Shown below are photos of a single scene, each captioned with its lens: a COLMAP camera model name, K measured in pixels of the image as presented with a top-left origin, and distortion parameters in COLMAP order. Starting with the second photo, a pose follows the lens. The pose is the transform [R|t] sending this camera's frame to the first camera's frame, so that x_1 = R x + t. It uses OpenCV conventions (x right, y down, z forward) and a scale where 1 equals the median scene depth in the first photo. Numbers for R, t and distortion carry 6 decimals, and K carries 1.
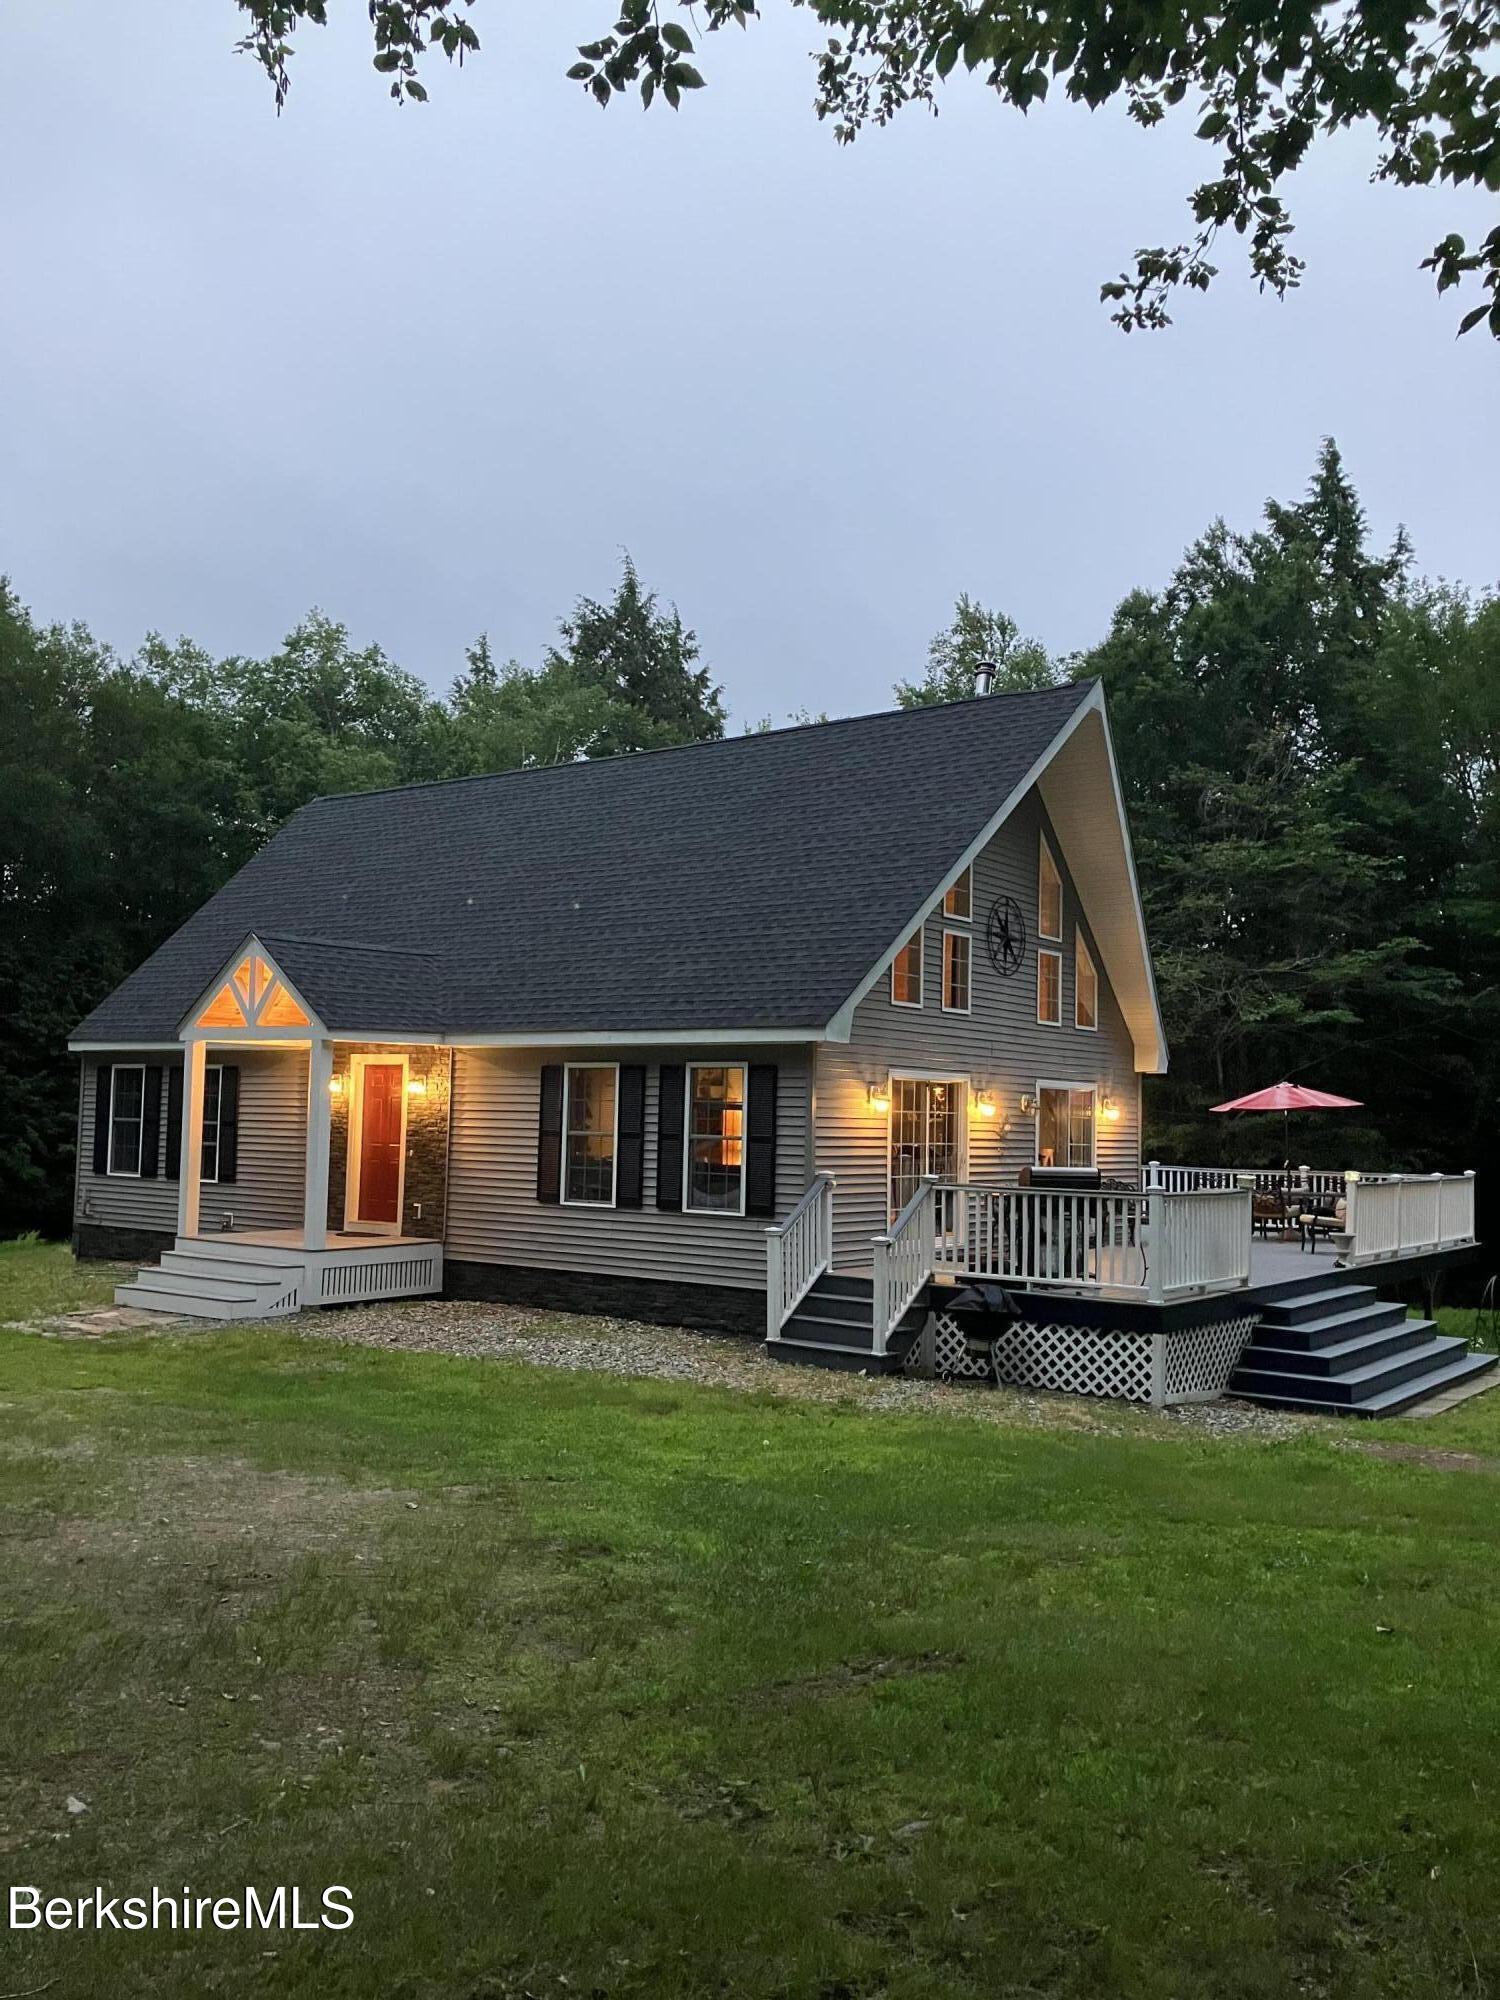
lens RADIAL K [[1625.6, 0, 722.9], [0, 1625.6, 1006.9], [0, 0, 1]] dist [0.159340, -0.422358]
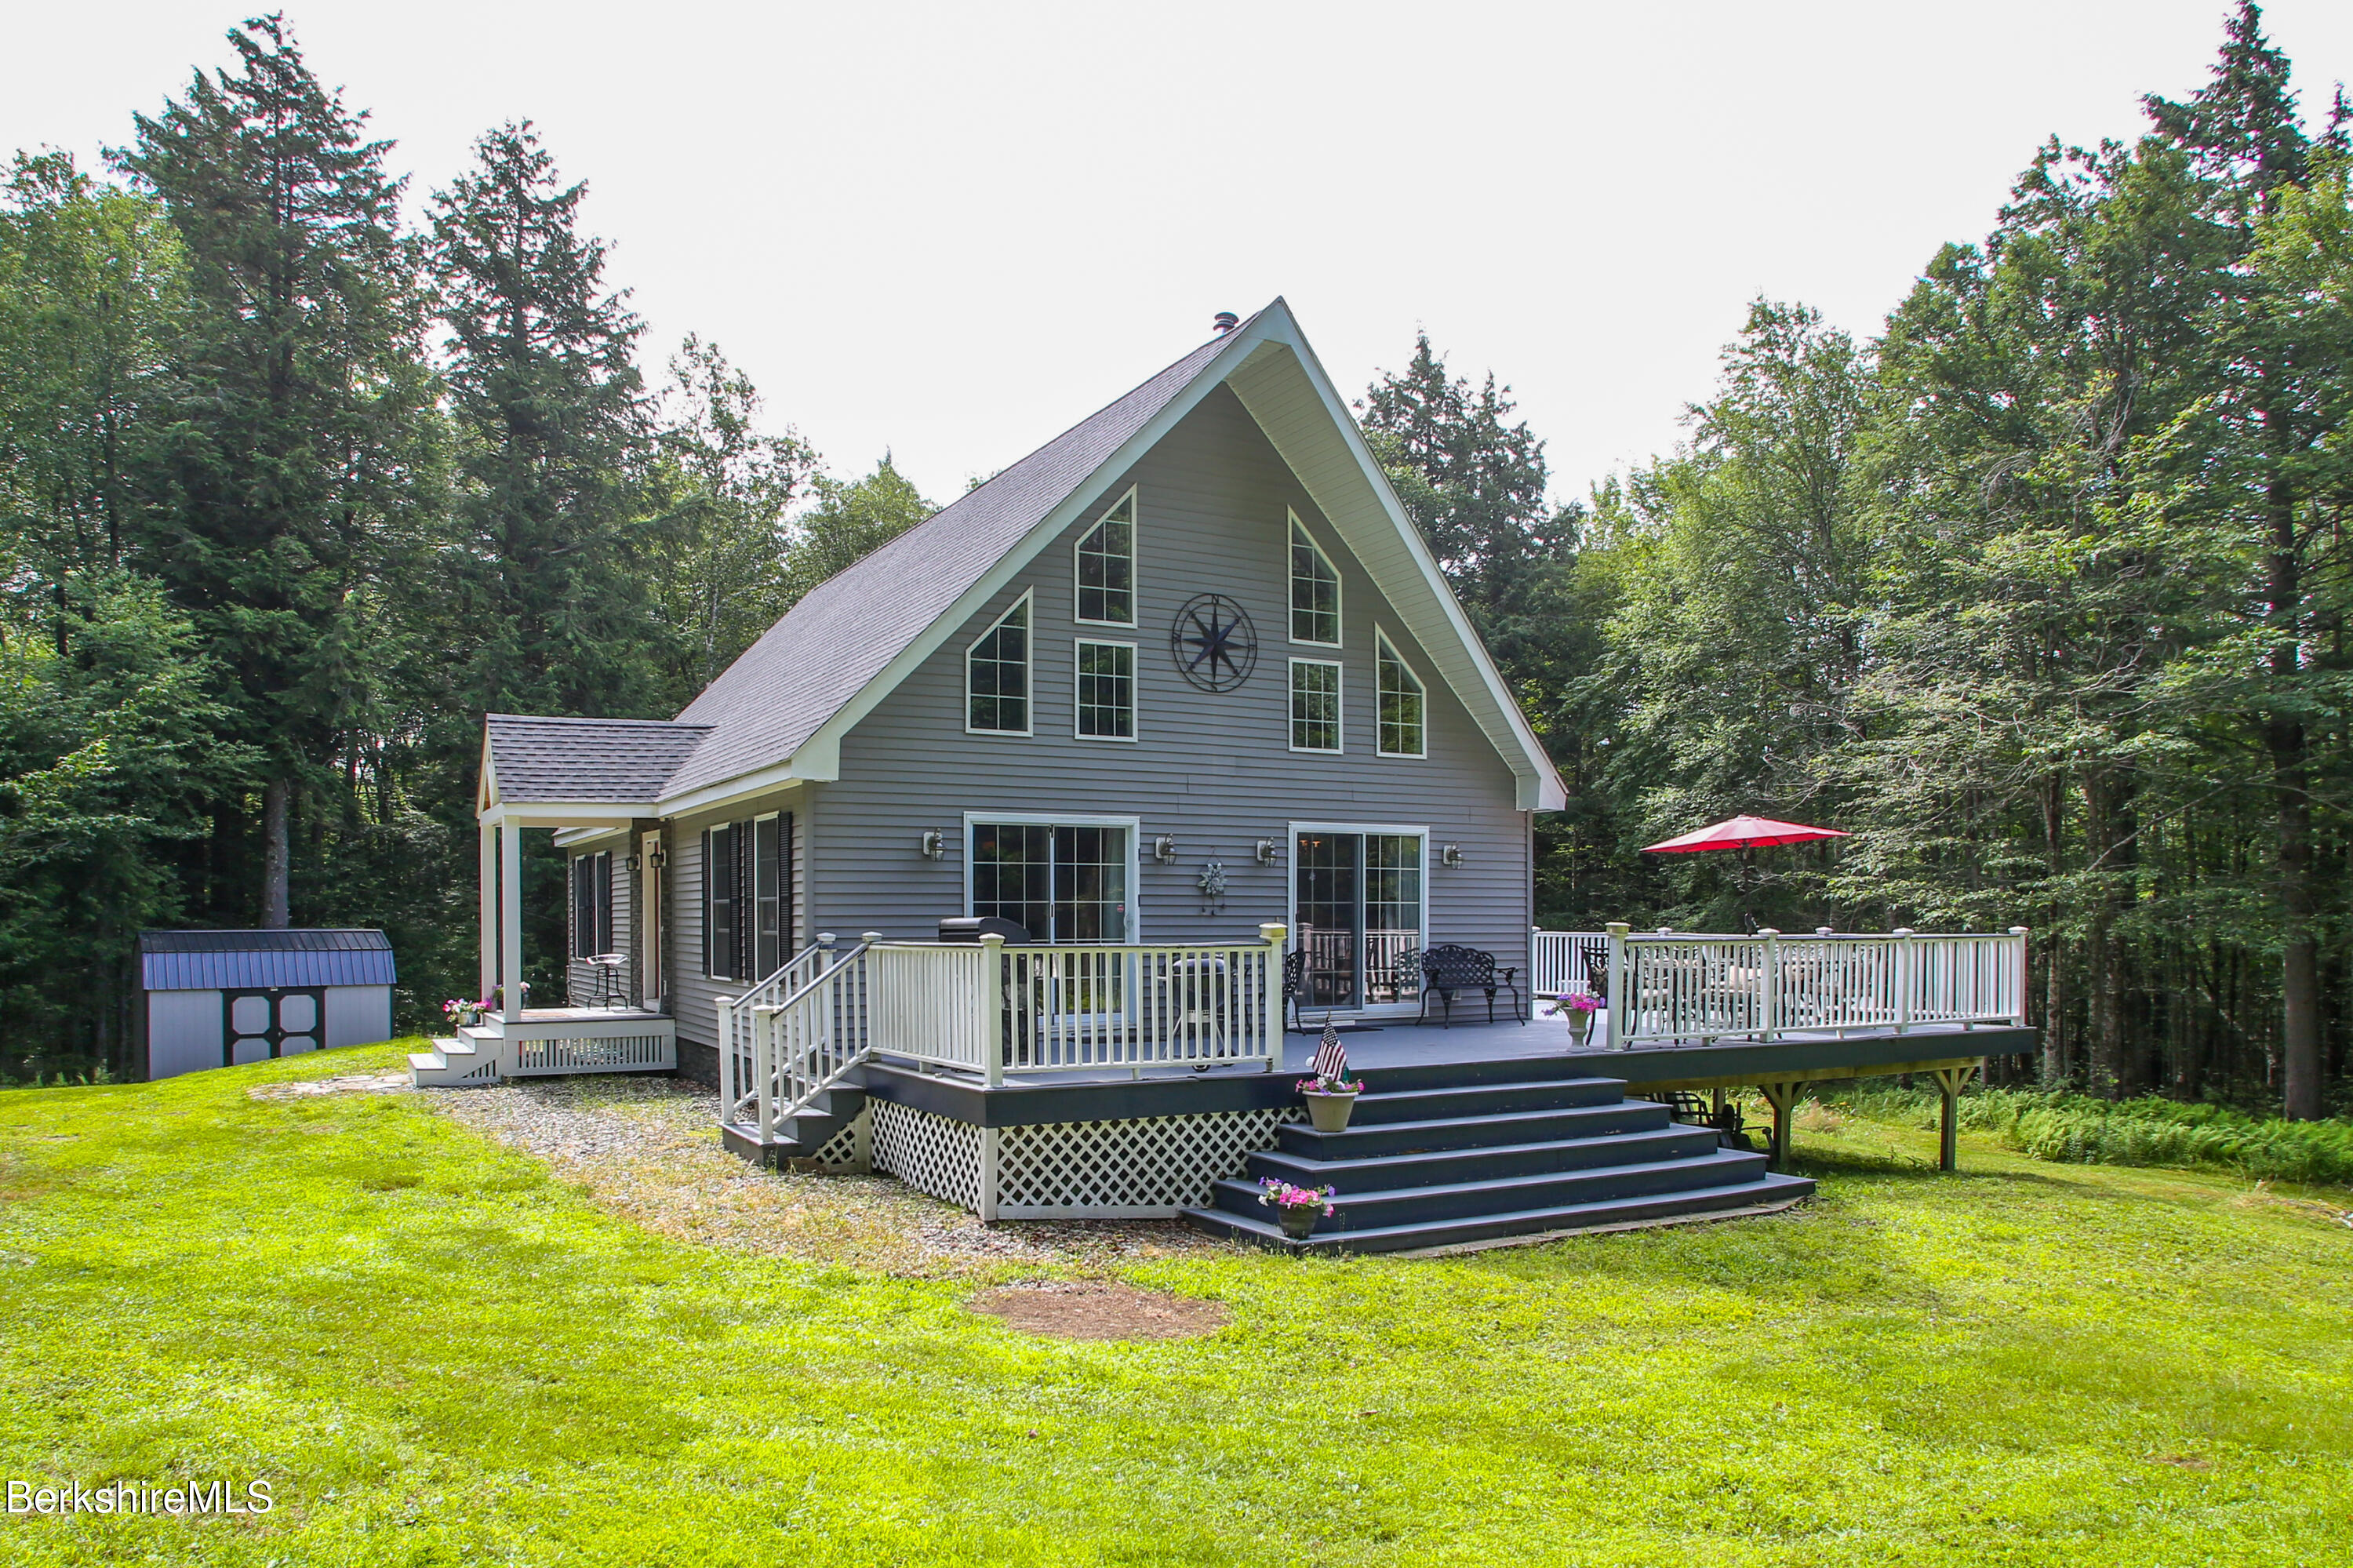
lens RADIAL K [[1580.0, 0, 1079.3], [0, 1580.0, 925.3], [0, 0, 1]] dist [-0.079350, 0.037952]
pose [[0.898932, -0.022498, -0.437510, 0.371983], [0.051246, 0.997224, 0.054012, 0.041019], [0.435081, -0.070974, 0.897590, 0.221598]]
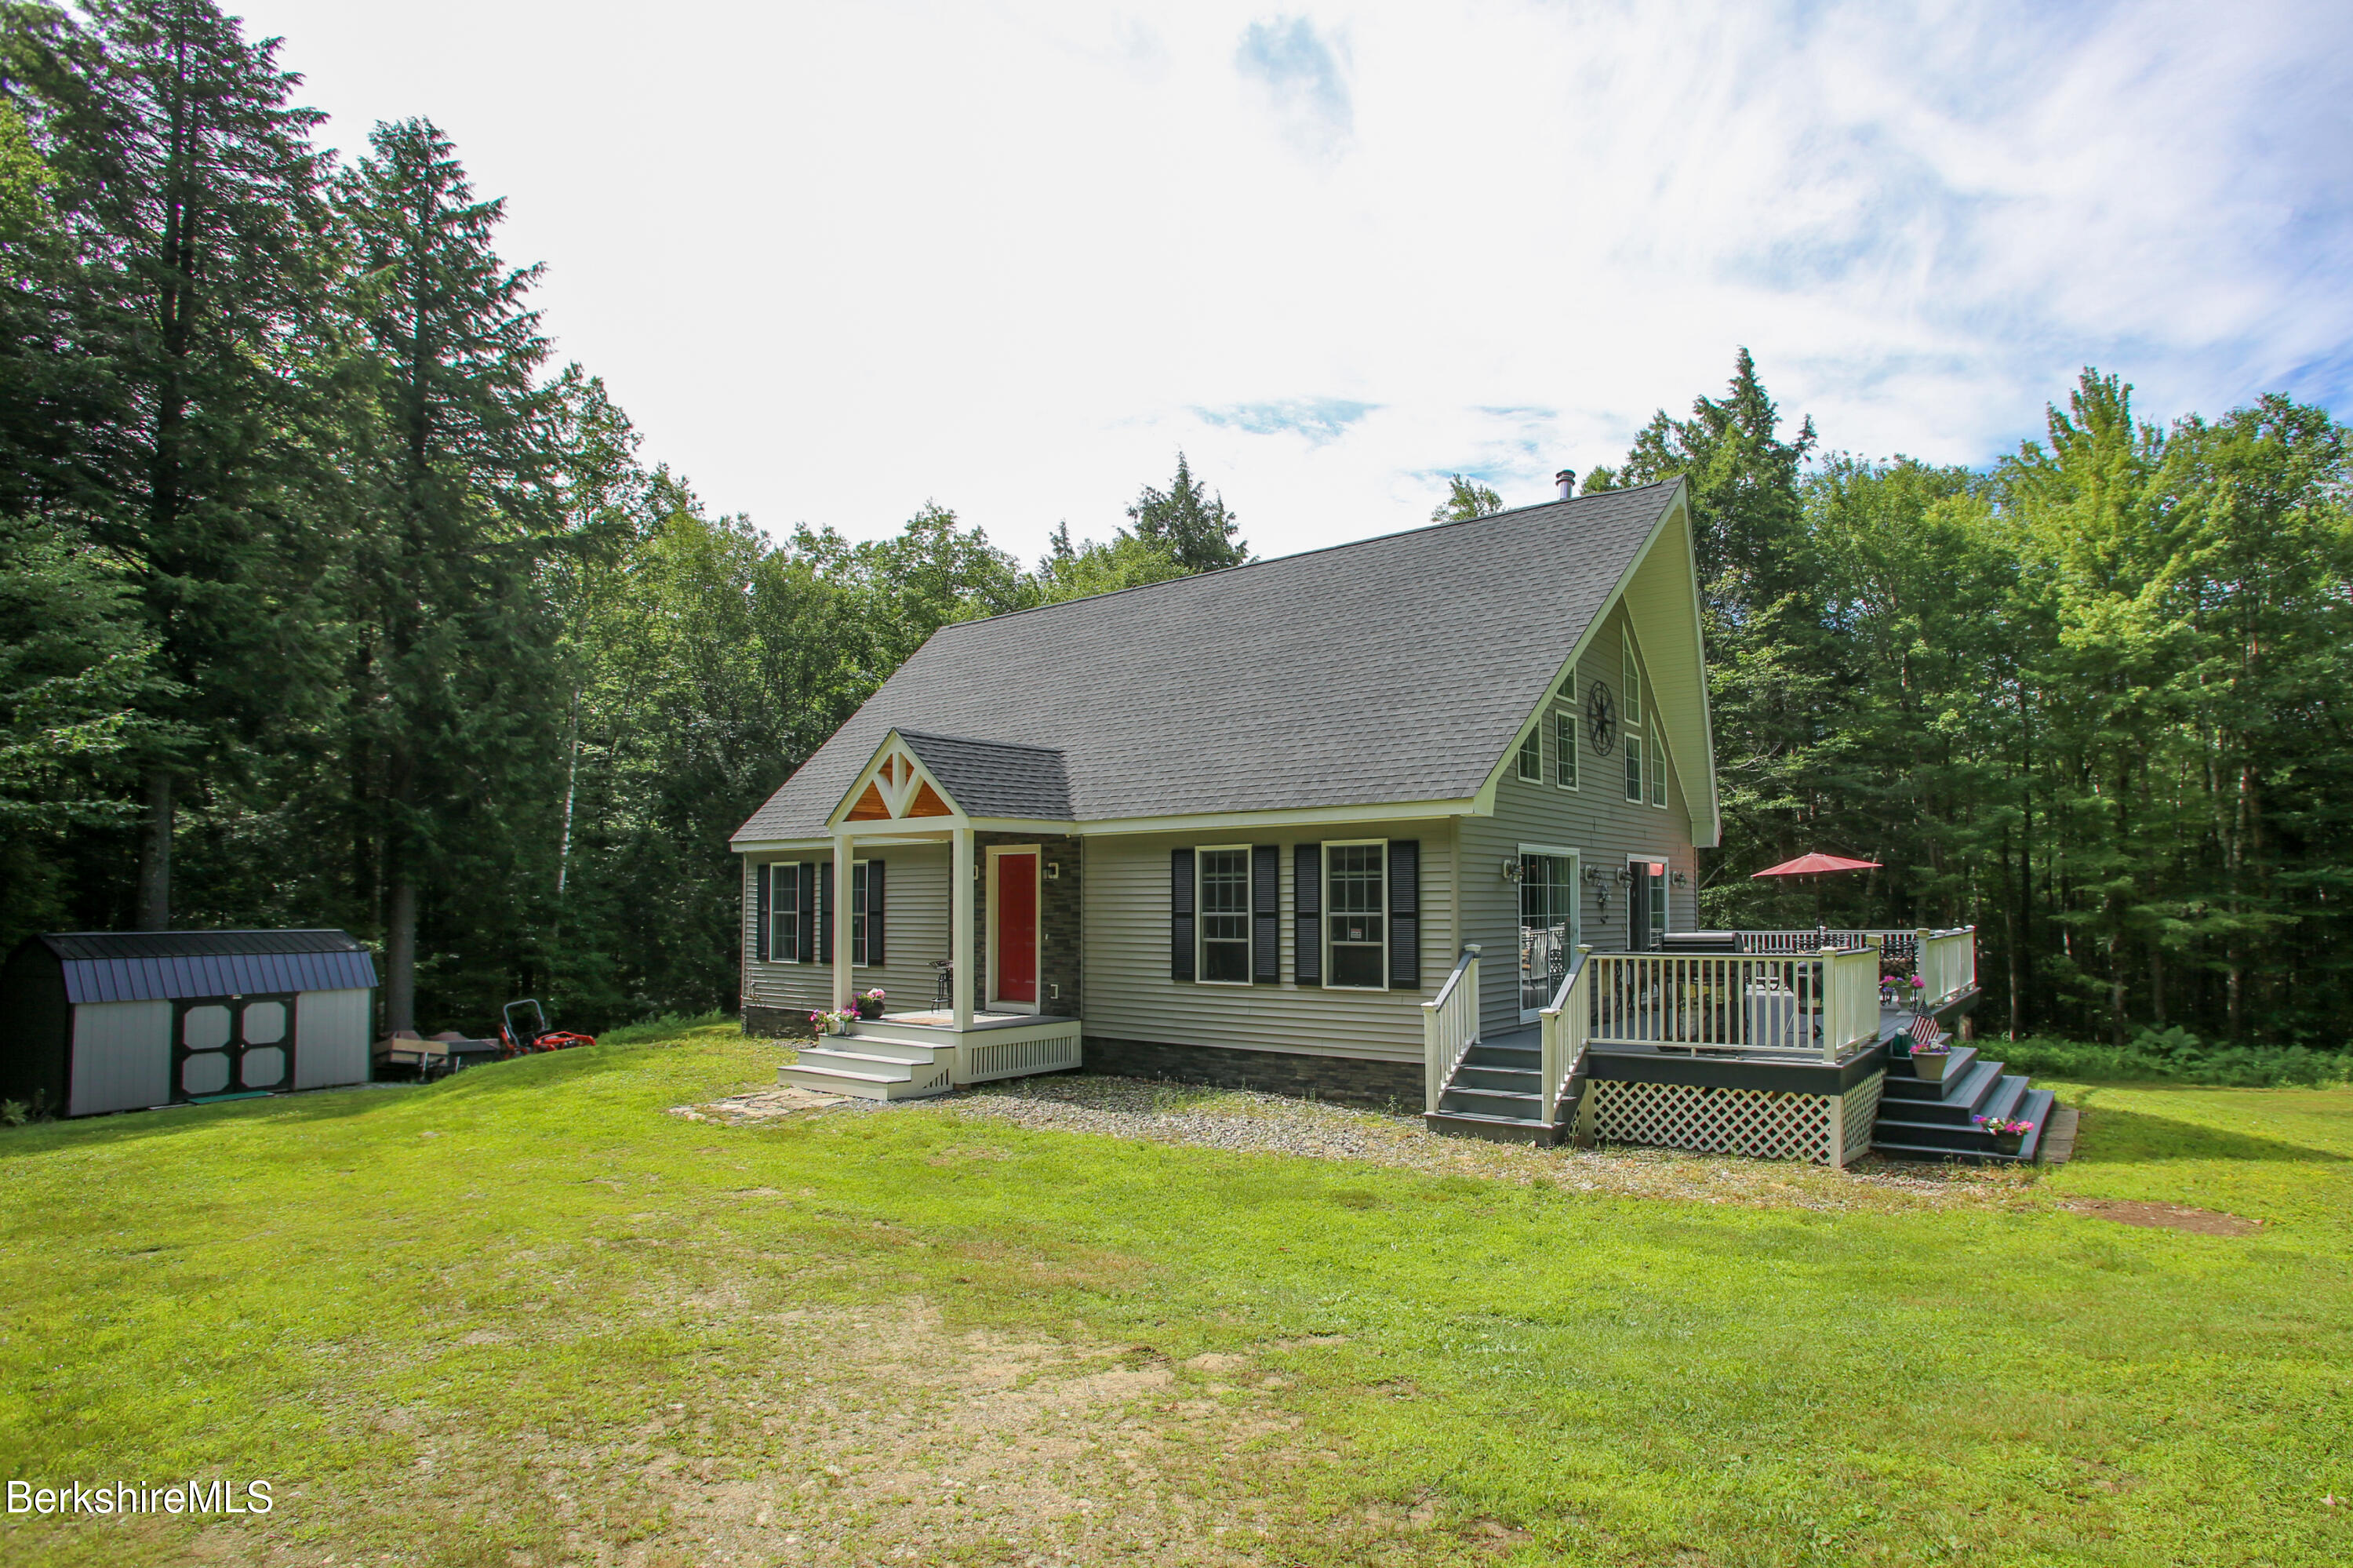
lens RADIAL K [[1240.1, 0, 1269.1], [0, 1240.1, 844.7], [0, 0, 1]] dist [-0.087610, 0.043265]
pose [[0.999394, -0.024316, 0.024896, -0.054457], [0.023868, 0.999551, 0.018103, 0.015700], [-0.025325, -0.017498, 0.999526, 0.166211]]
